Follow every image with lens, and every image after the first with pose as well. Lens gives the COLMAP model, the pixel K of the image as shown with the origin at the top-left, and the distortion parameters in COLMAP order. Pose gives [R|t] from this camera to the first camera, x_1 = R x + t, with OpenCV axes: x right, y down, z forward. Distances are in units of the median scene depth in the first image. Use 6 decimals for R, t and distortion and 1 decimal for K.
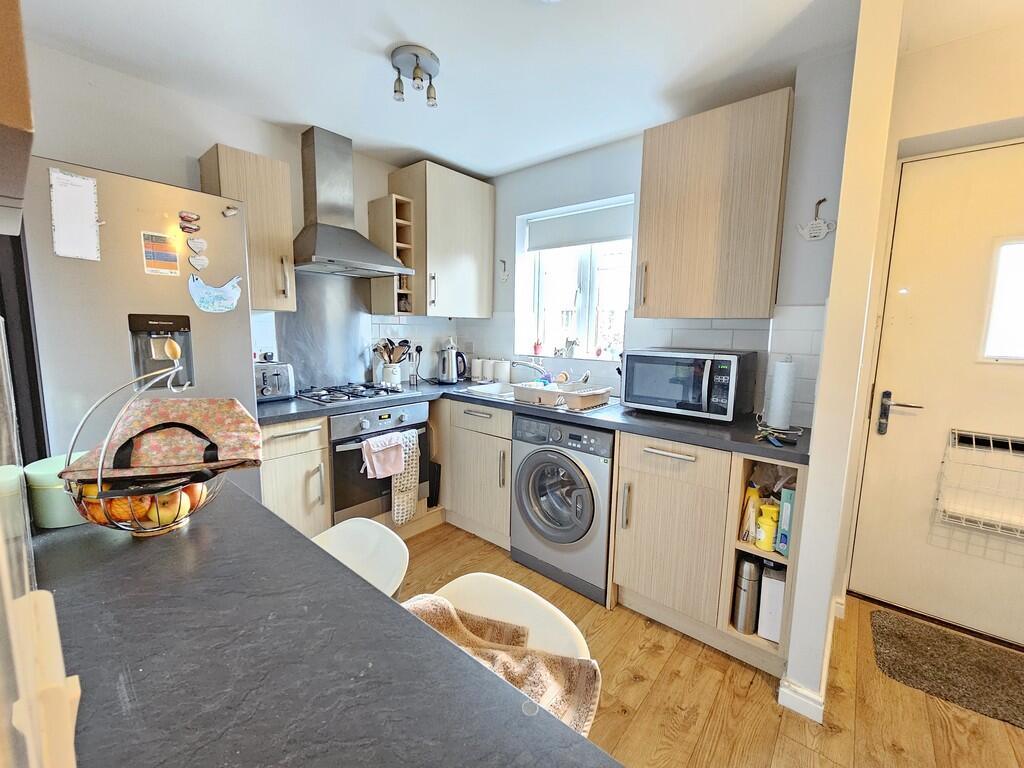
lens RADIAL K [[419.6, 0, 512.0], [0, 419.6, 384.0], [0, 0, 1]] dist [-0.002955, -0.000359]
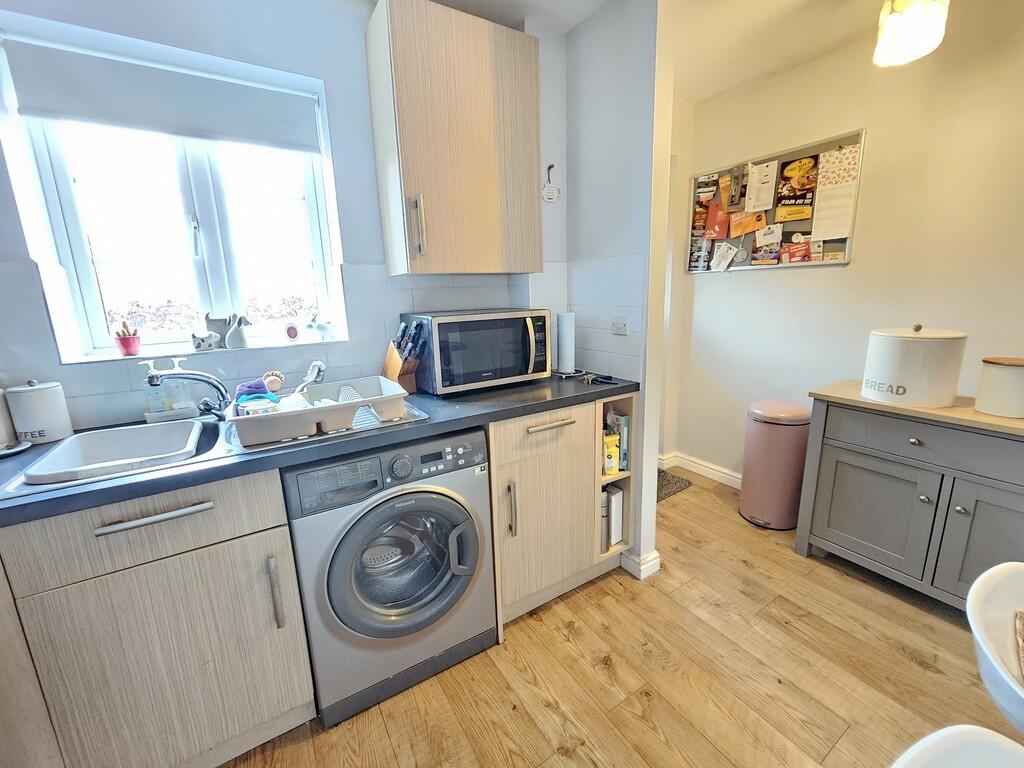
lens RADIAL K [[419.6, 0, 512.0], [0, 419.6, 384.0], [0, 0, 1]] dist [-0.002955, -0.000359]
pose [[0.297927, -0.224671, 0.927773, -0.407008], [0.166926, 0.969195, 0.181098, -0.082984], [-0.939880, 0.100915, 0.326253, 0.695598]]
